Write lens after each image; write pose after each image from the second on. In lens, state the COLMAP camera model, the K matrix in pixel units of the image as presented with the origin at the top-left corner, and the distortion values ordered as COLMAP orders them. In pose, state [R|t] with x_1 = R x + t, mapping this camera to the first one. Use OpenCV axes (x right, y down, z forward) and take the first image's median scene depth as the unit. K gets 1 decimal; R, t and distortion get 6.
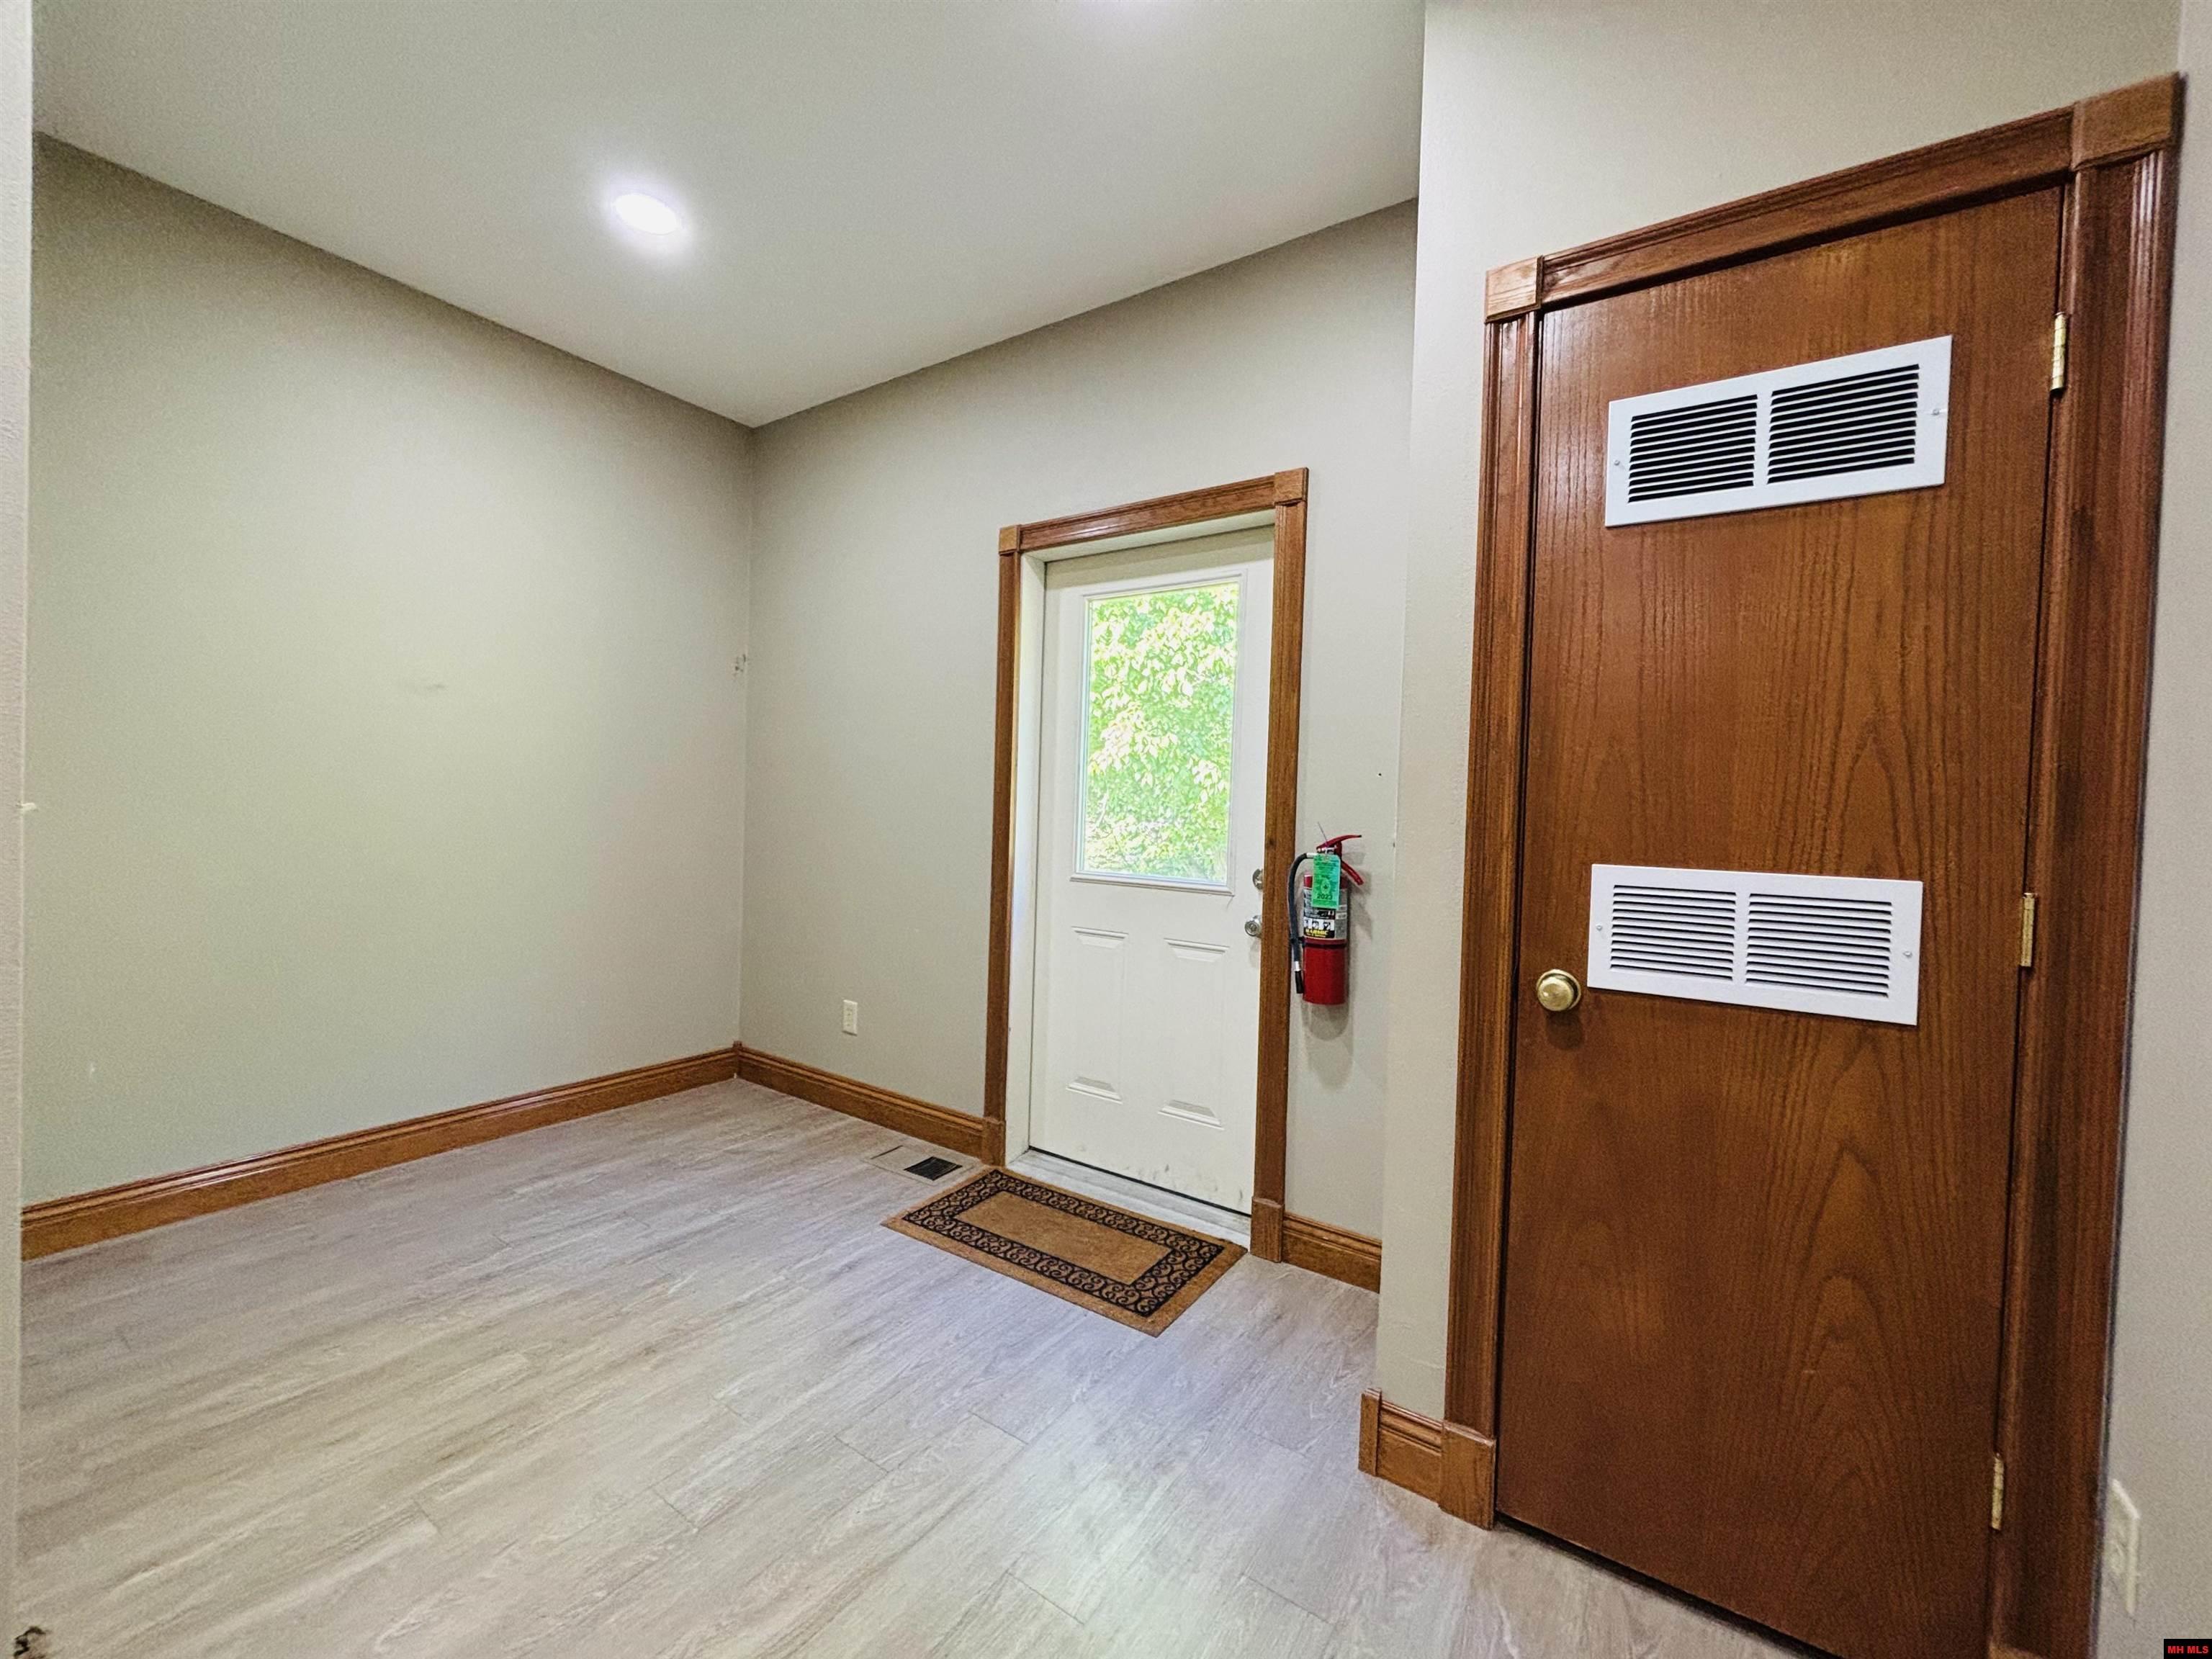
lens RADIAL K [[881.7, 0, 1111.8], [0, 881.7, 825.8], [0, 0, 1]] dist [-0.003939, 0.001351]
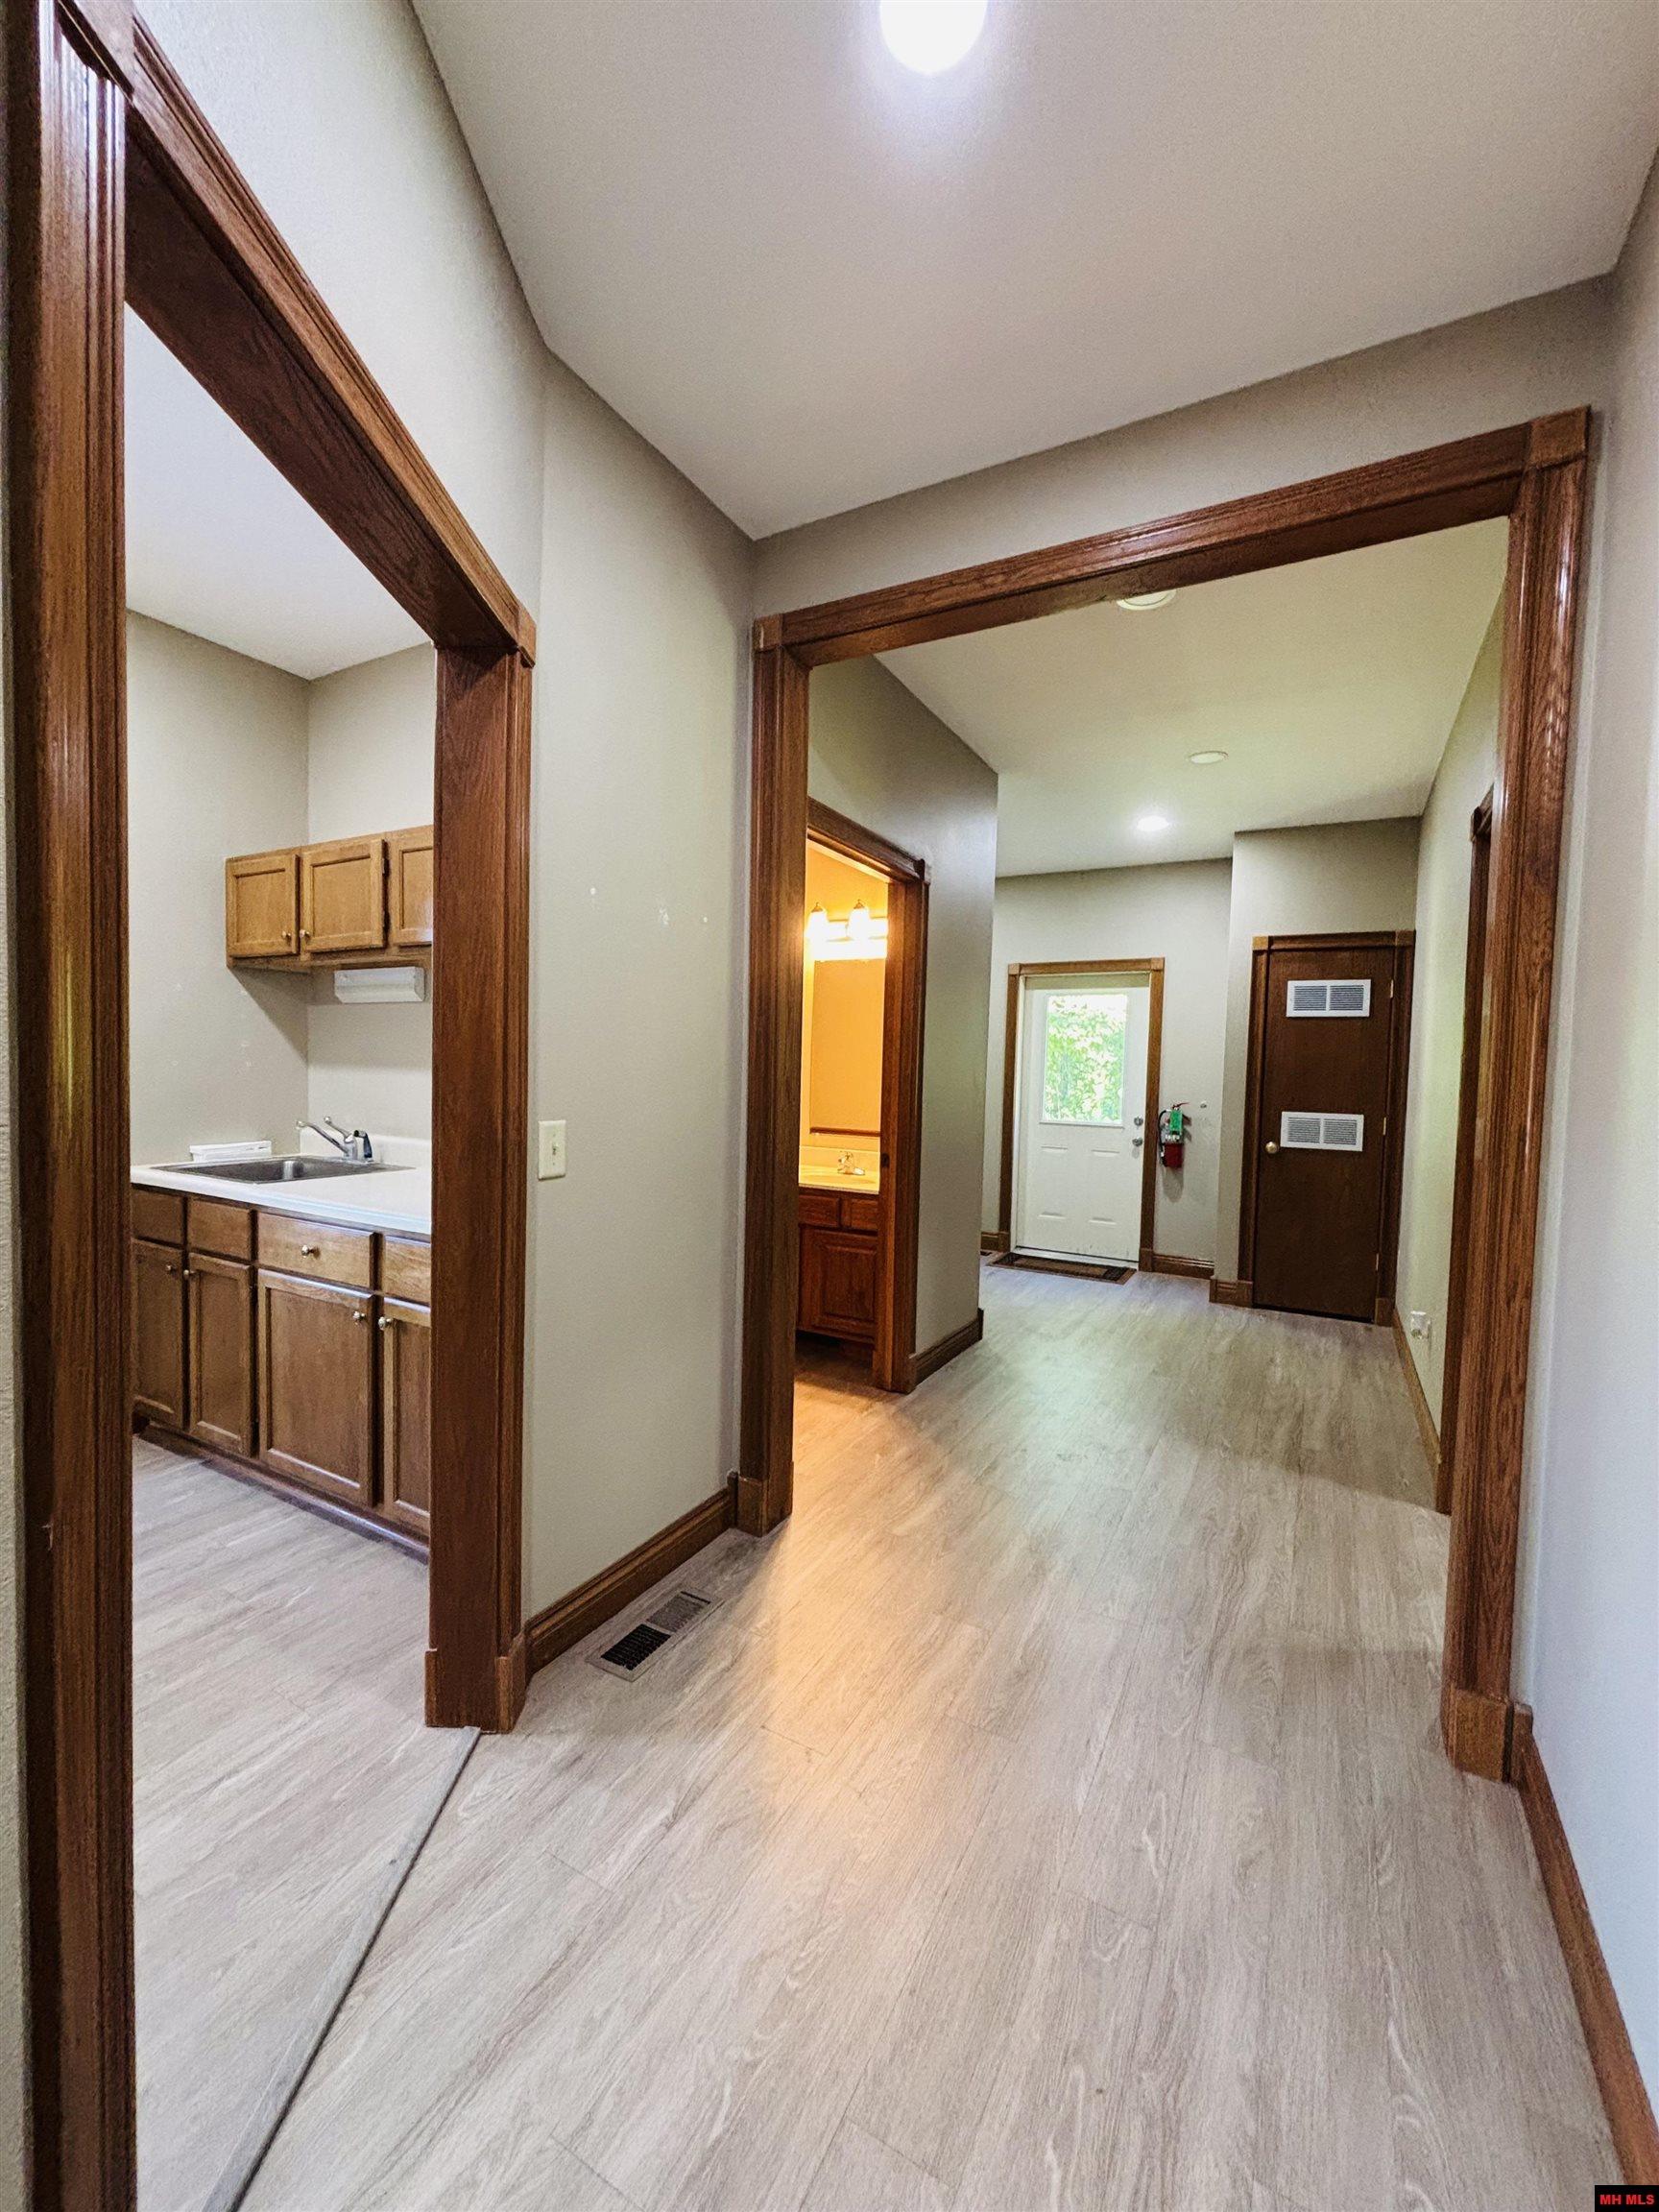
lens RADIAL K [[881.7, 0, 819.1], [0, 881.7, 1107.8], [0, 0, 1]] dist [-0.003939, 0.001351]
pose [[0.996754, -0.008160, 0.080096, -1.024077], [0.006170, 0.999667, 0.025059, -0.047174], [-0.080274, -0.024483, 0.996472, -1.527524]]
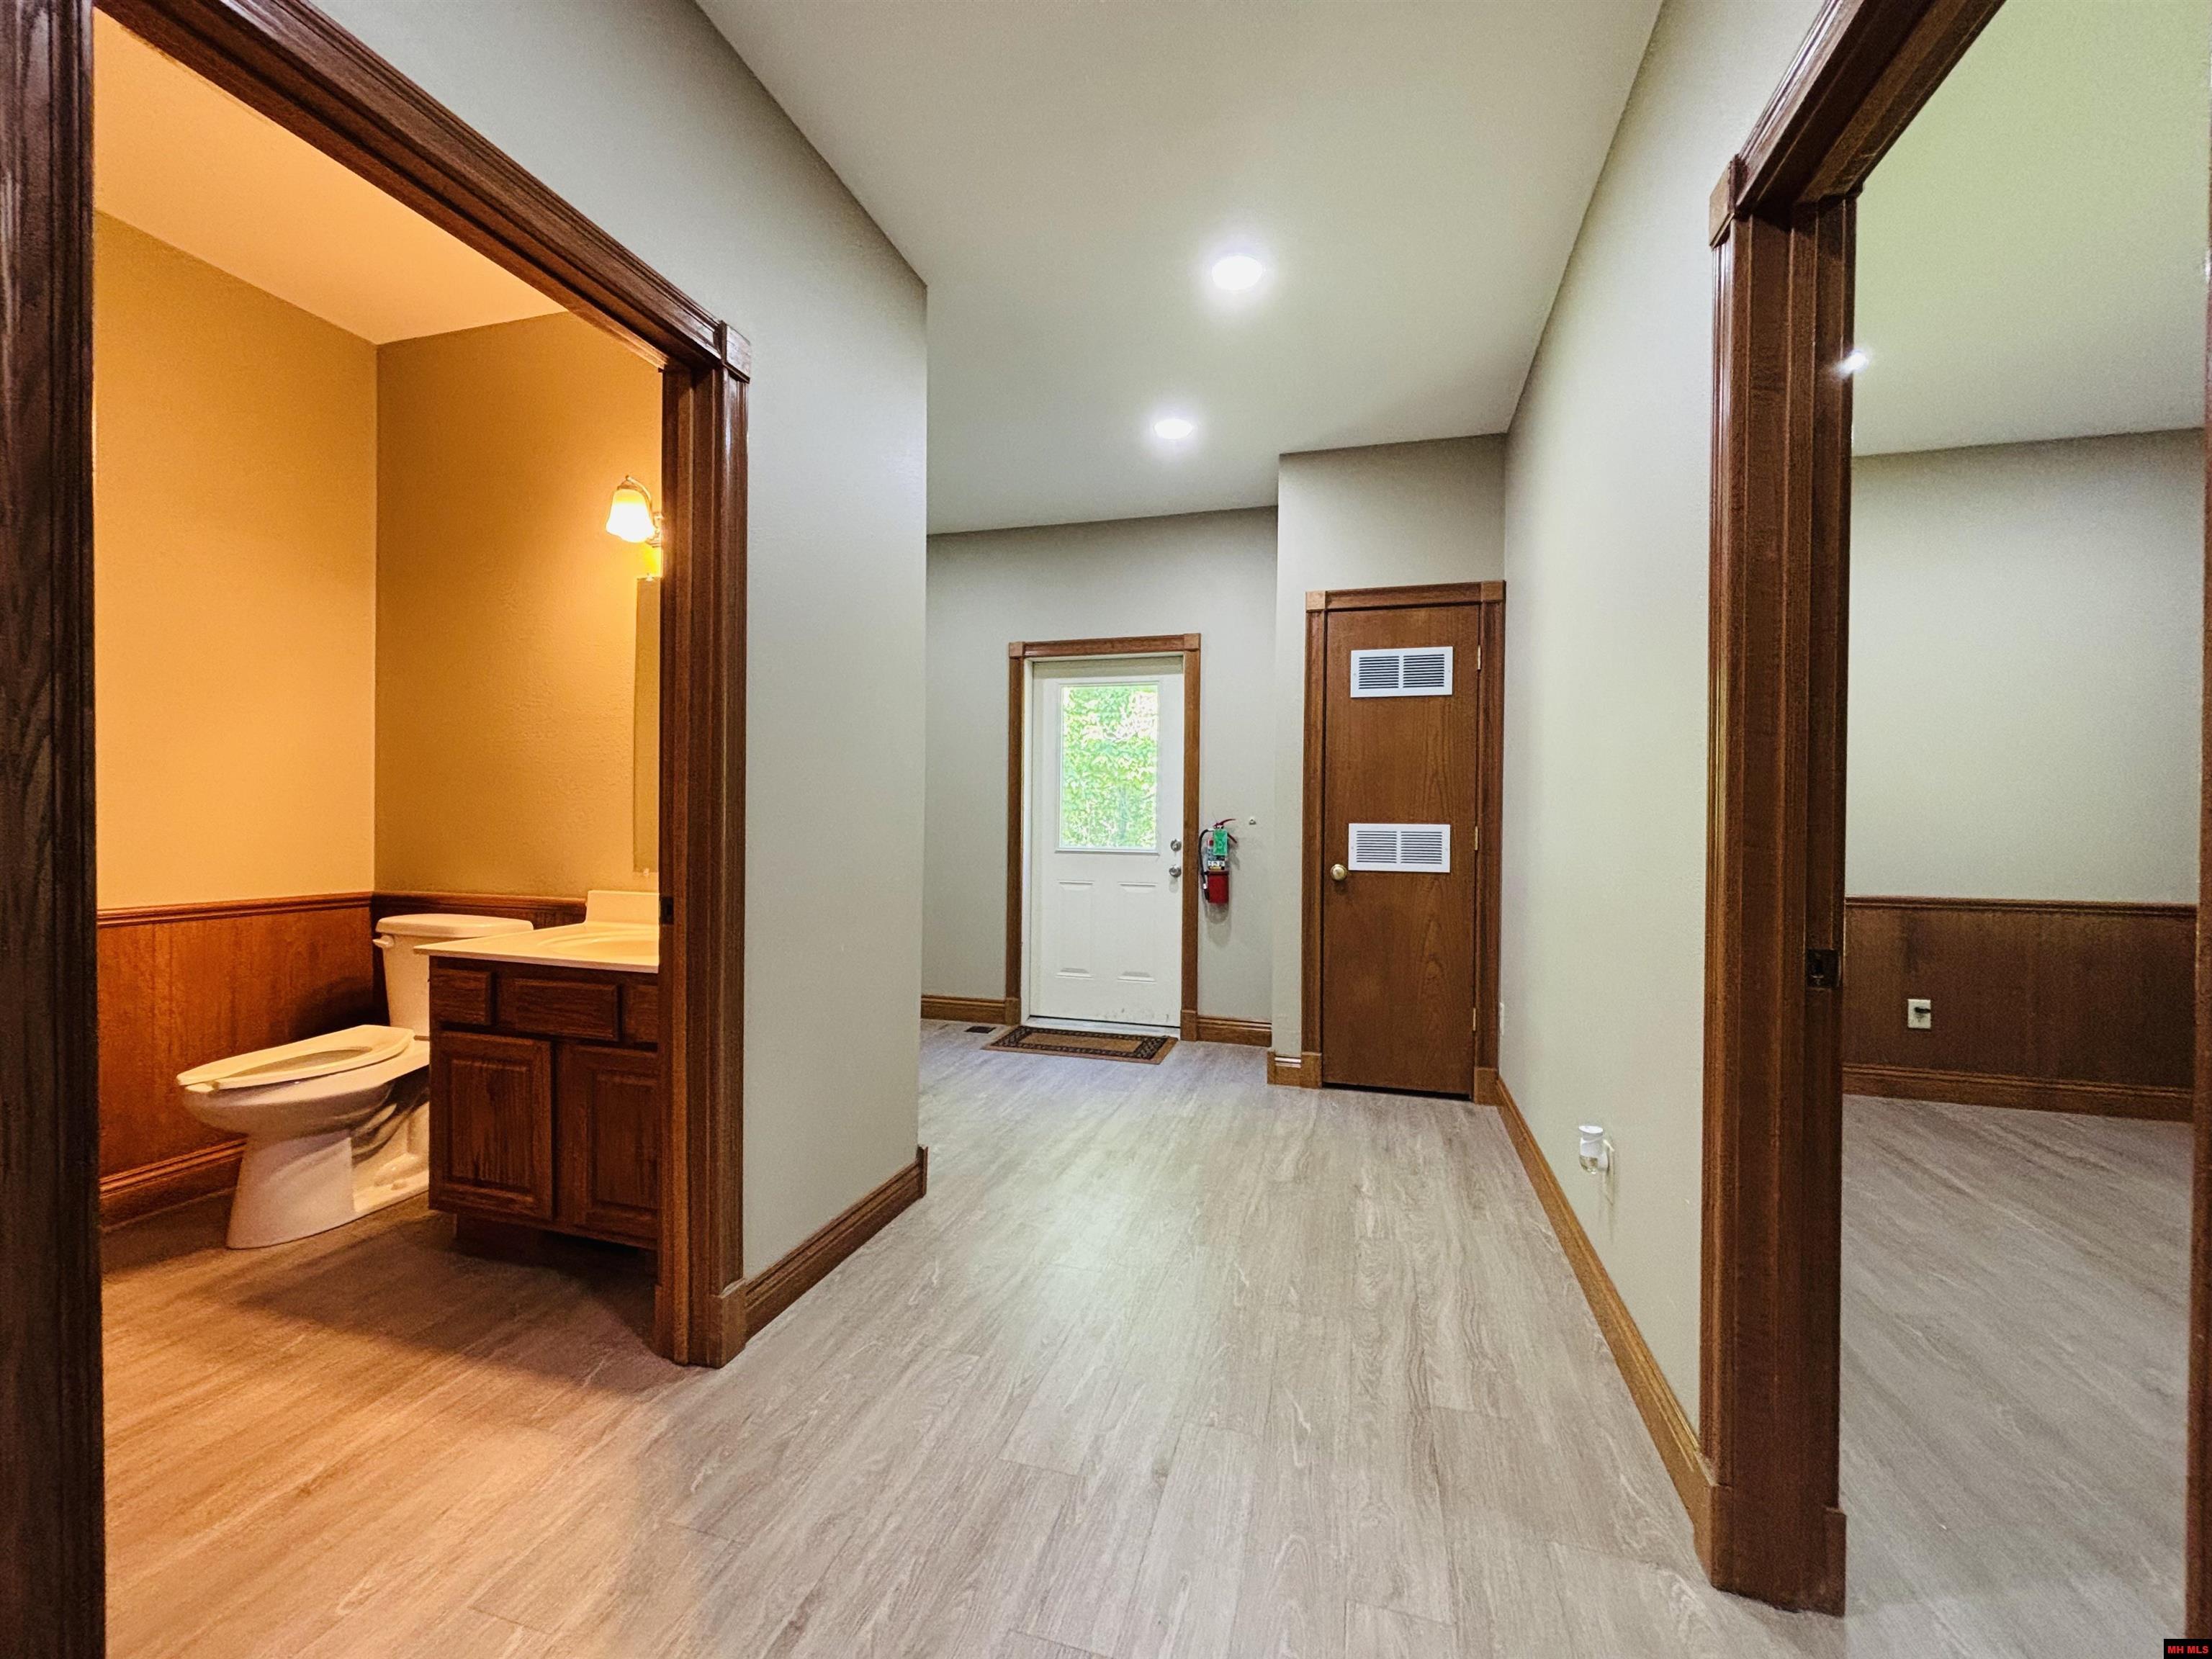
lens RADIAL K [[881.7, 0, 1096.3], [0, 881.7, 829.1], [0, 0, 1]] dist [-0.003939, 0.001351]
pose [[0.952278, -0.025786, 0.304141, -0.638636], [0.027142, 0.999632, -0.000232, 0.026010], [-0.304023, 0.008476, 0.952627, -0.835728]]
